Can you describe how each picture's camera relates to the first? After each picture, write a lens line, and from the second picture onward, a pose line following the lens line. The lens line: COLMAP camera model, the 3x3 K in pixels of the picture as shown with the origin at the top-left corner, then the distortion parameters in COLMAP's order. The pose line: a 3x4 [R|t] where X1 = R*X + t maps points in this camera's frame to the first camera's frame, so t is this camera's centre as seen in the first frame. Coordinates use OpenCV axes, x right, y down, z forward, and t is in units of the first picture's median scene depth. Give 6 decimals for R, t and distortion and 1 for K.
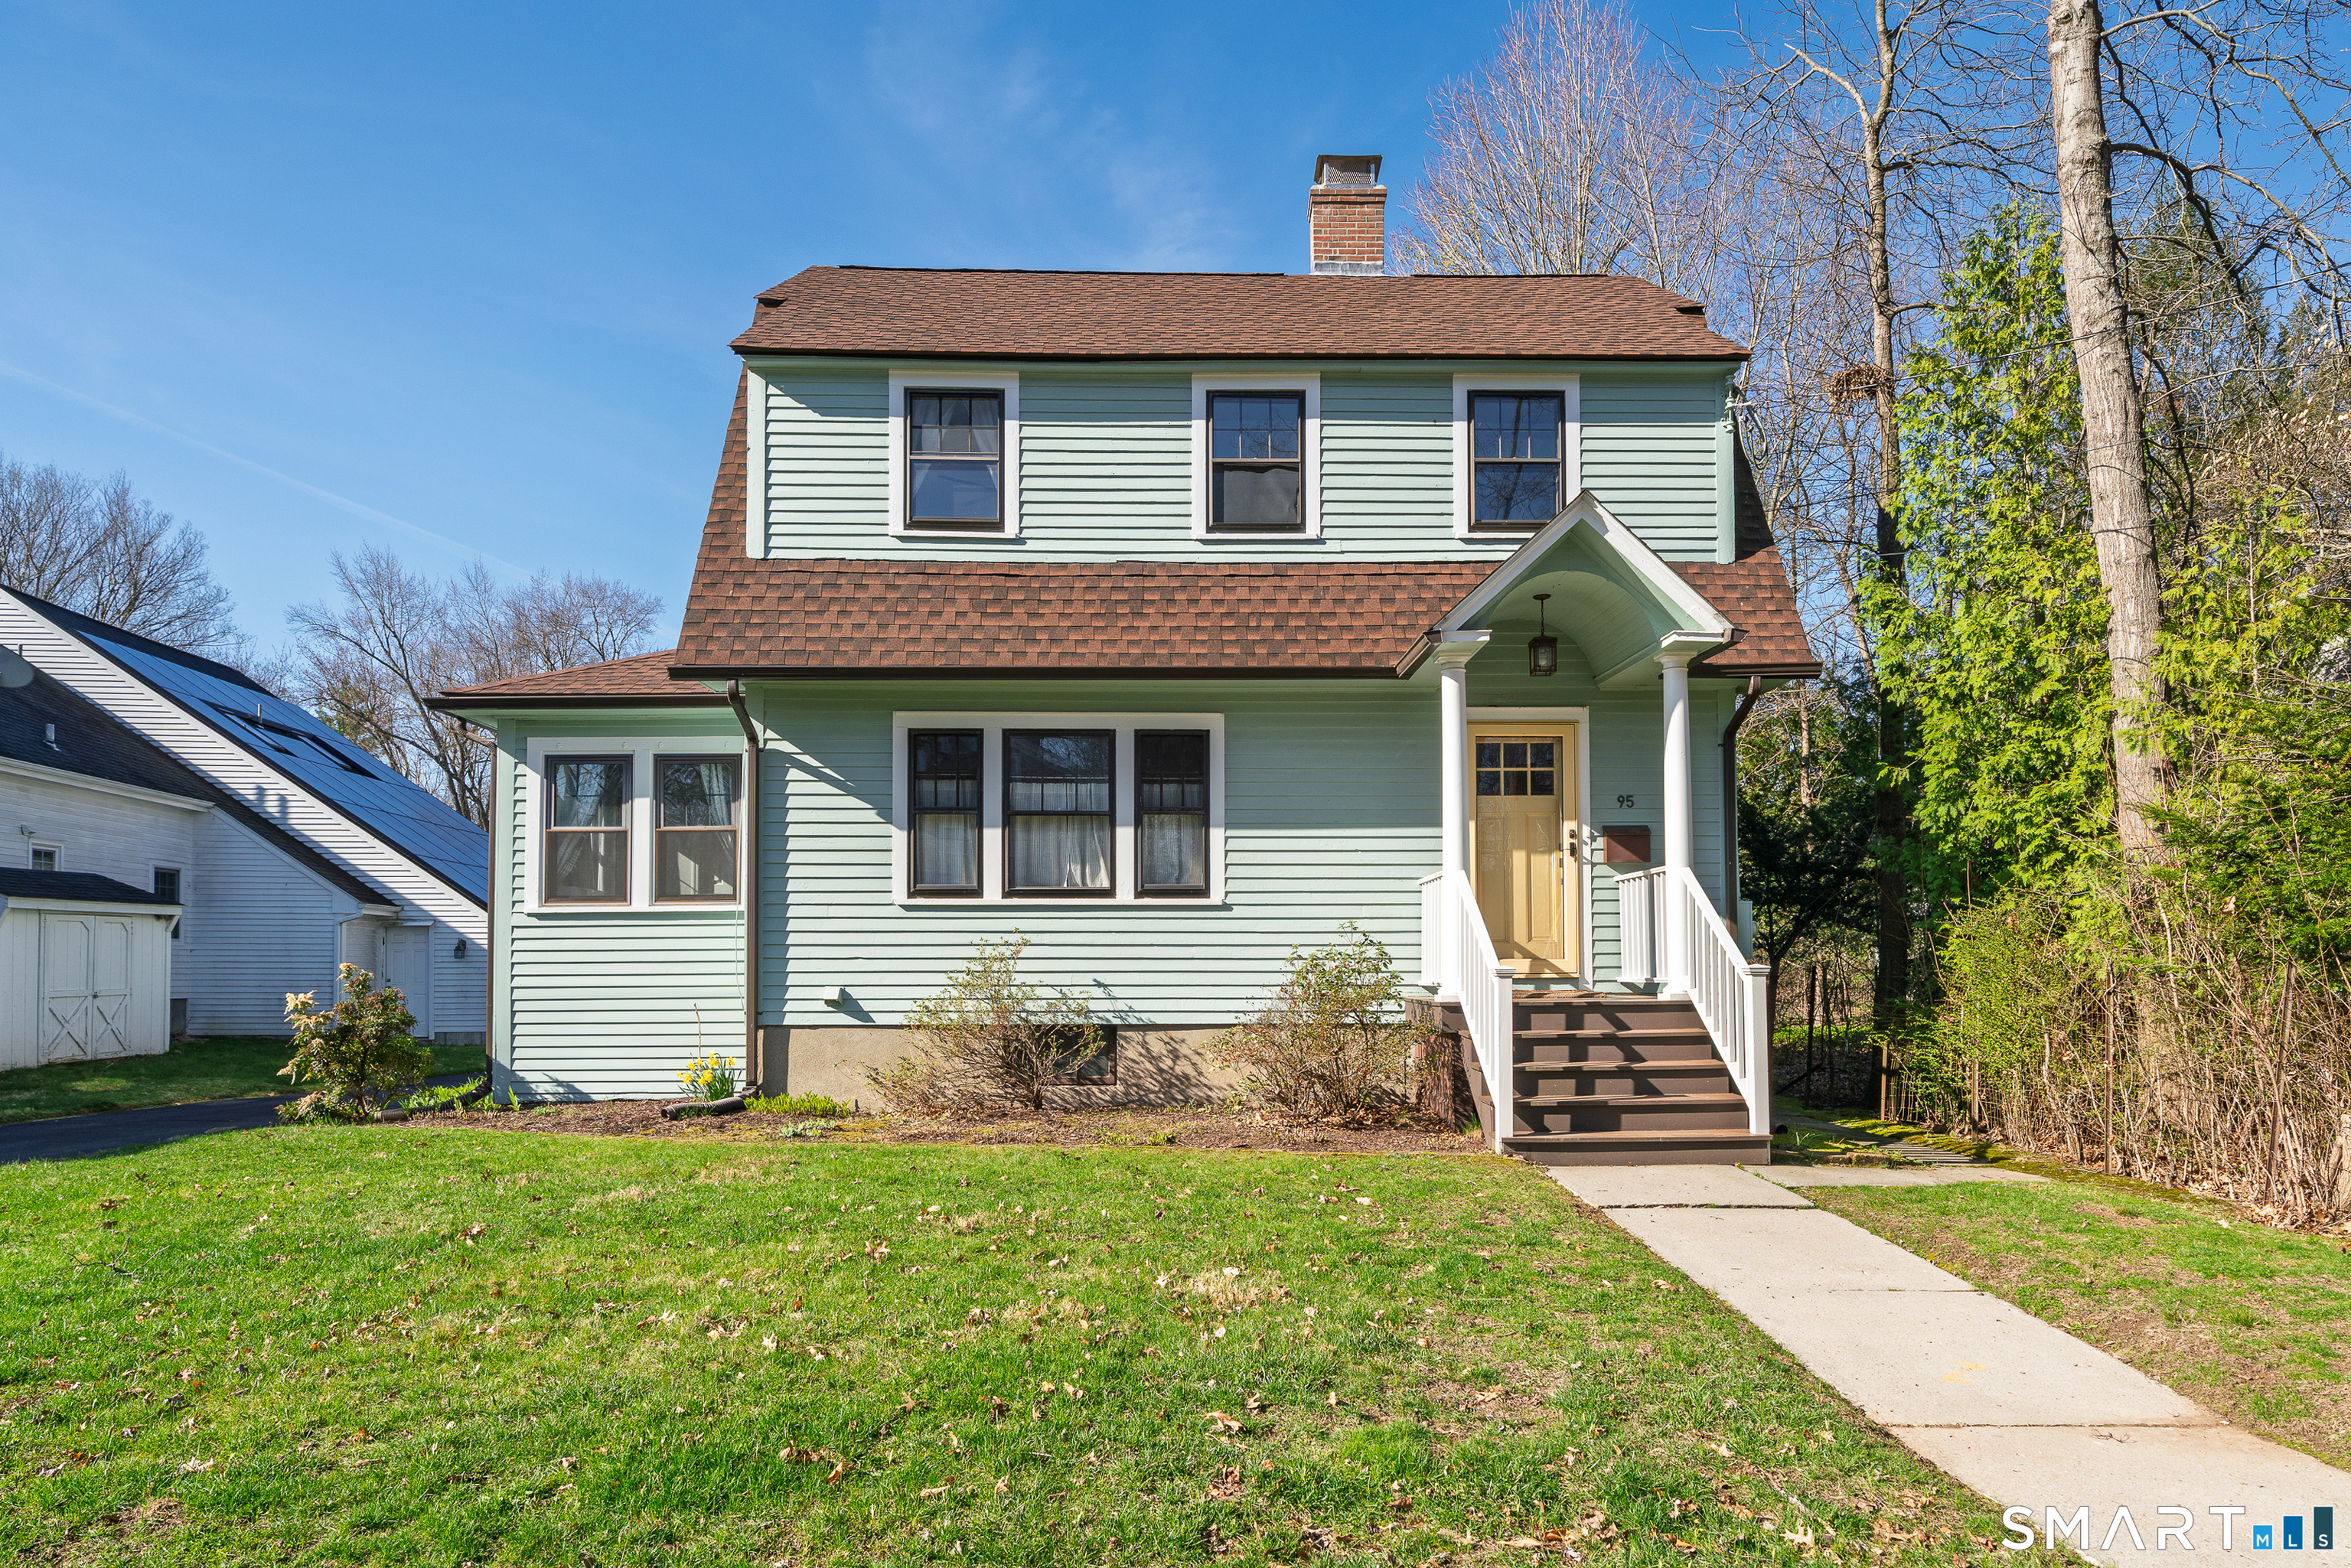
lens RADIAL K [[1430.8, 0, 1207.1], [0, 1430.8, 942.1], [0, 0, 1]] dist [0.003100, 0.002720]
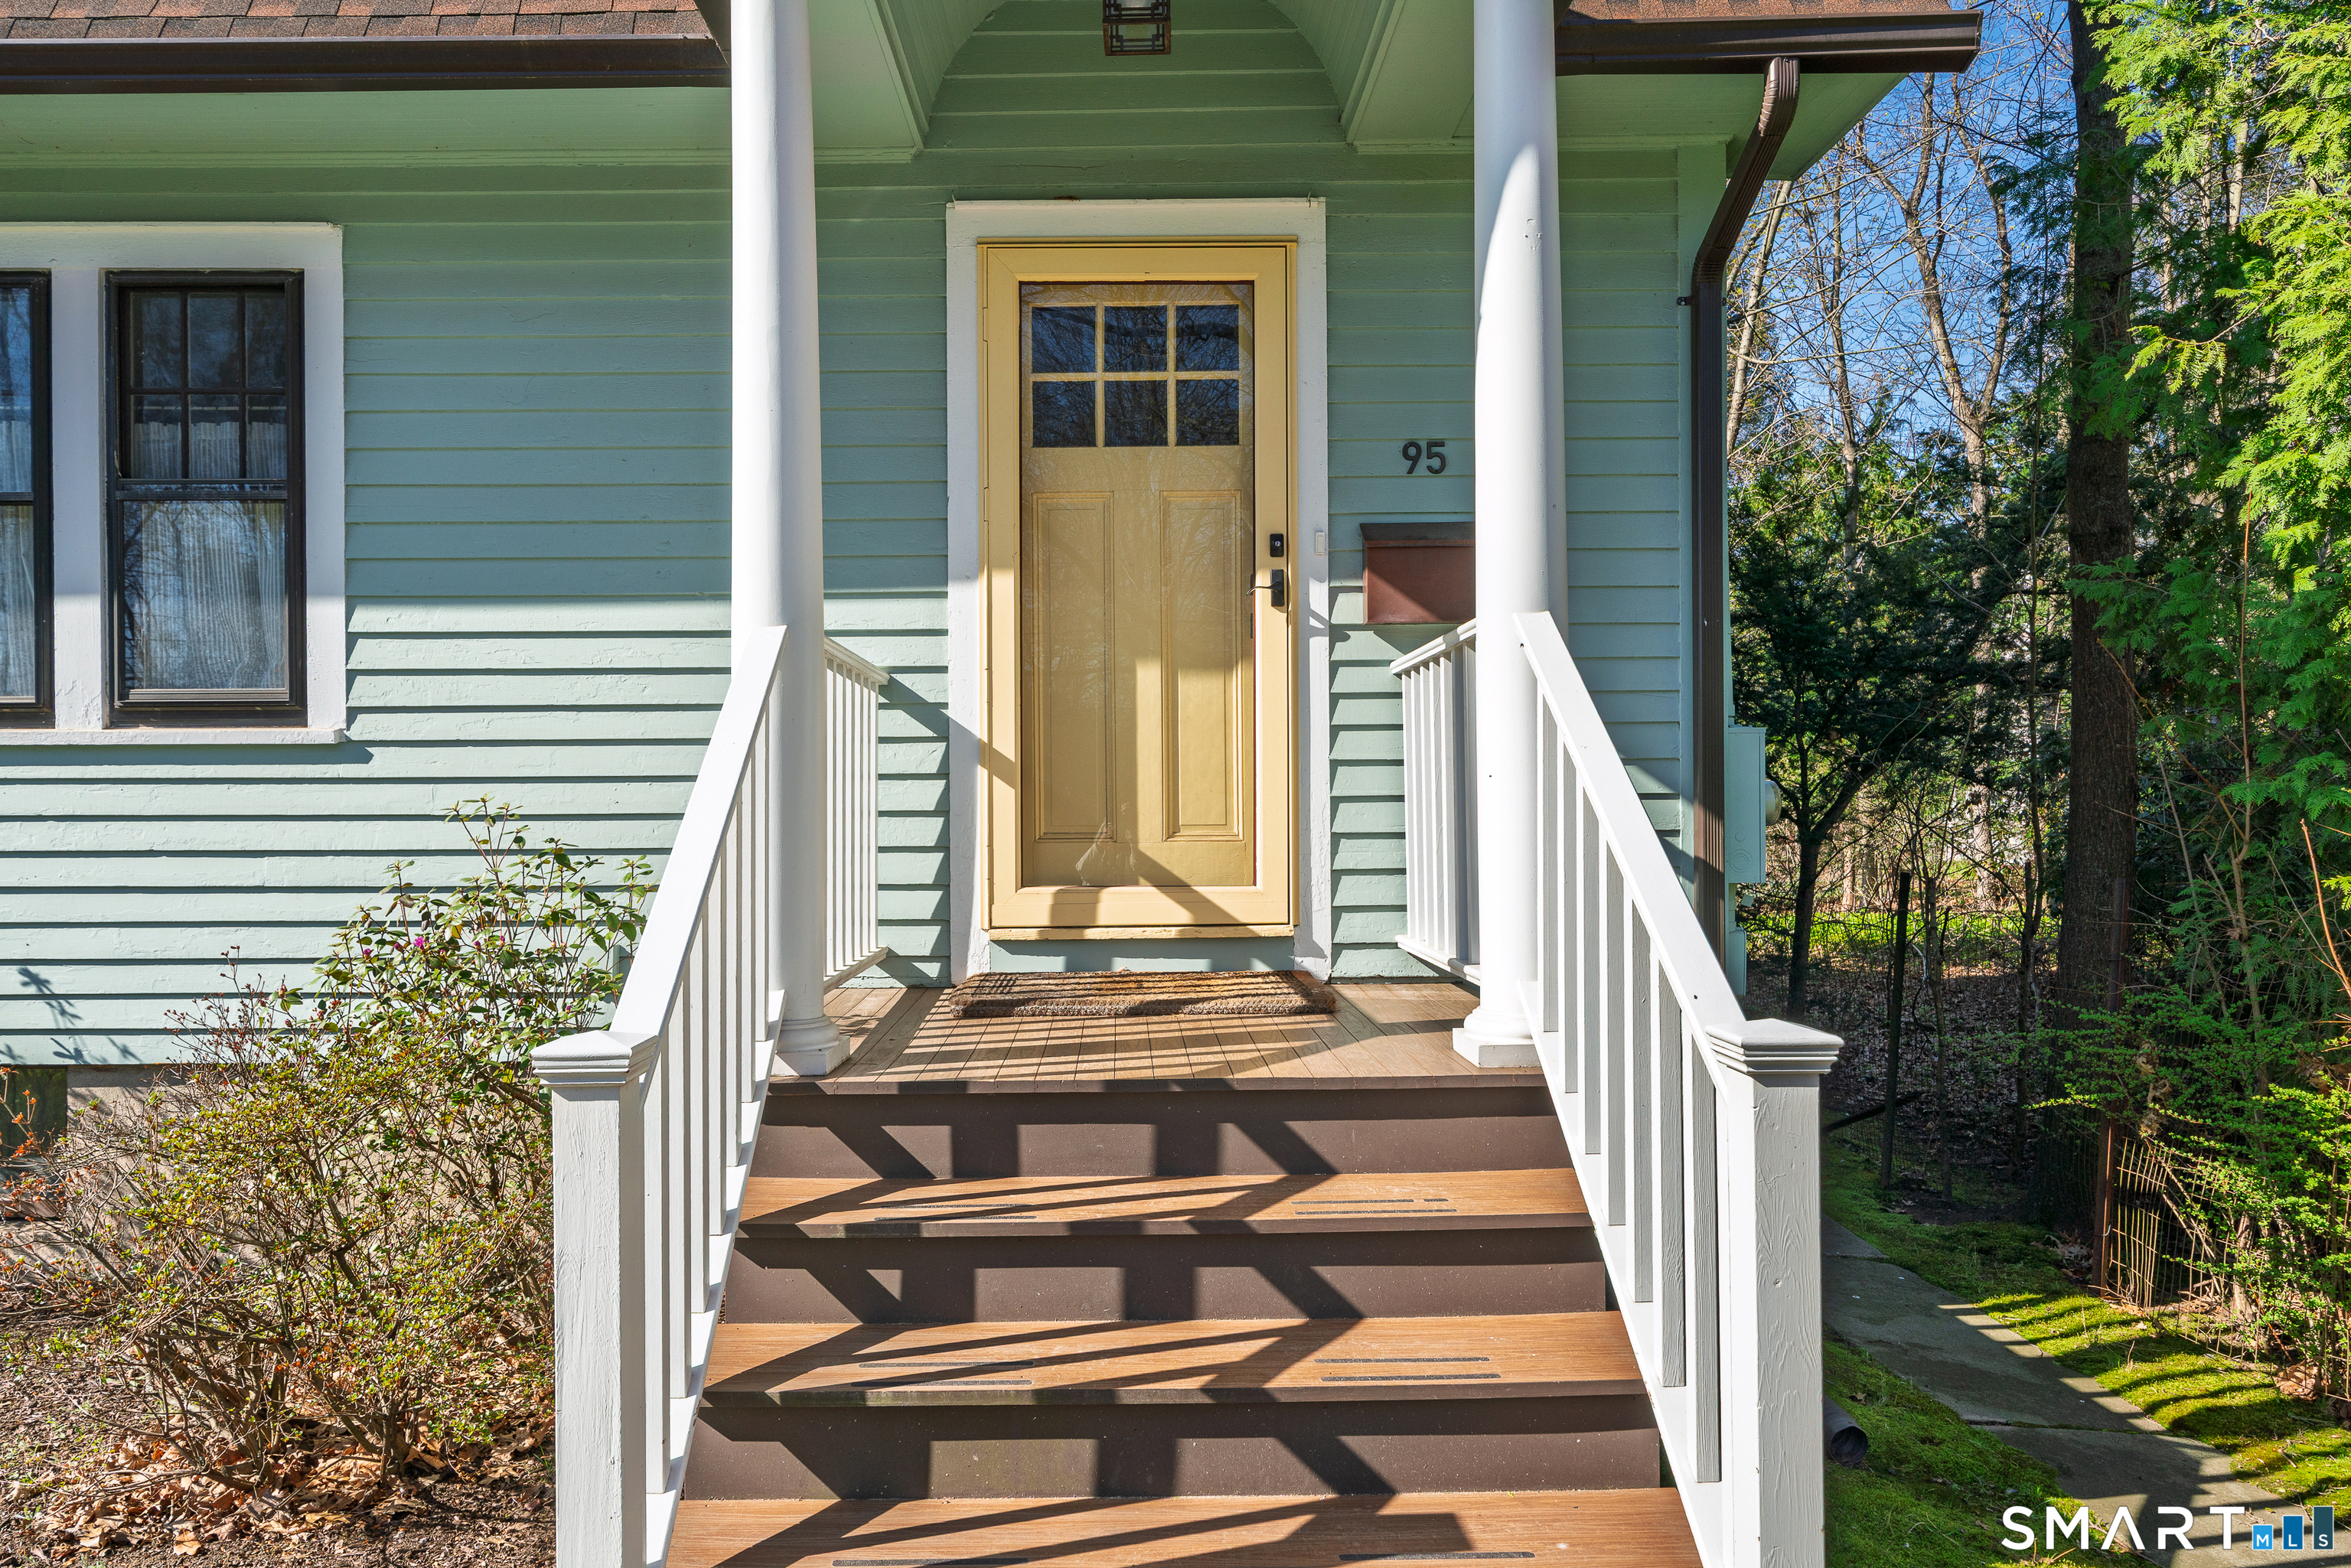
lens RADIAL K [[1518.1, 0, 1177.1], [0, 1518.1, 847.6], [0, 0, 1]] dist [-0.003165, 0.001124]
pose [[0.999955, -0.003571, -0.008844, 0.232448], [0.003996, 0.998813, 0.048548, -0.017397], [0.008661, -0.048581, 0.998782, 0.606024]]
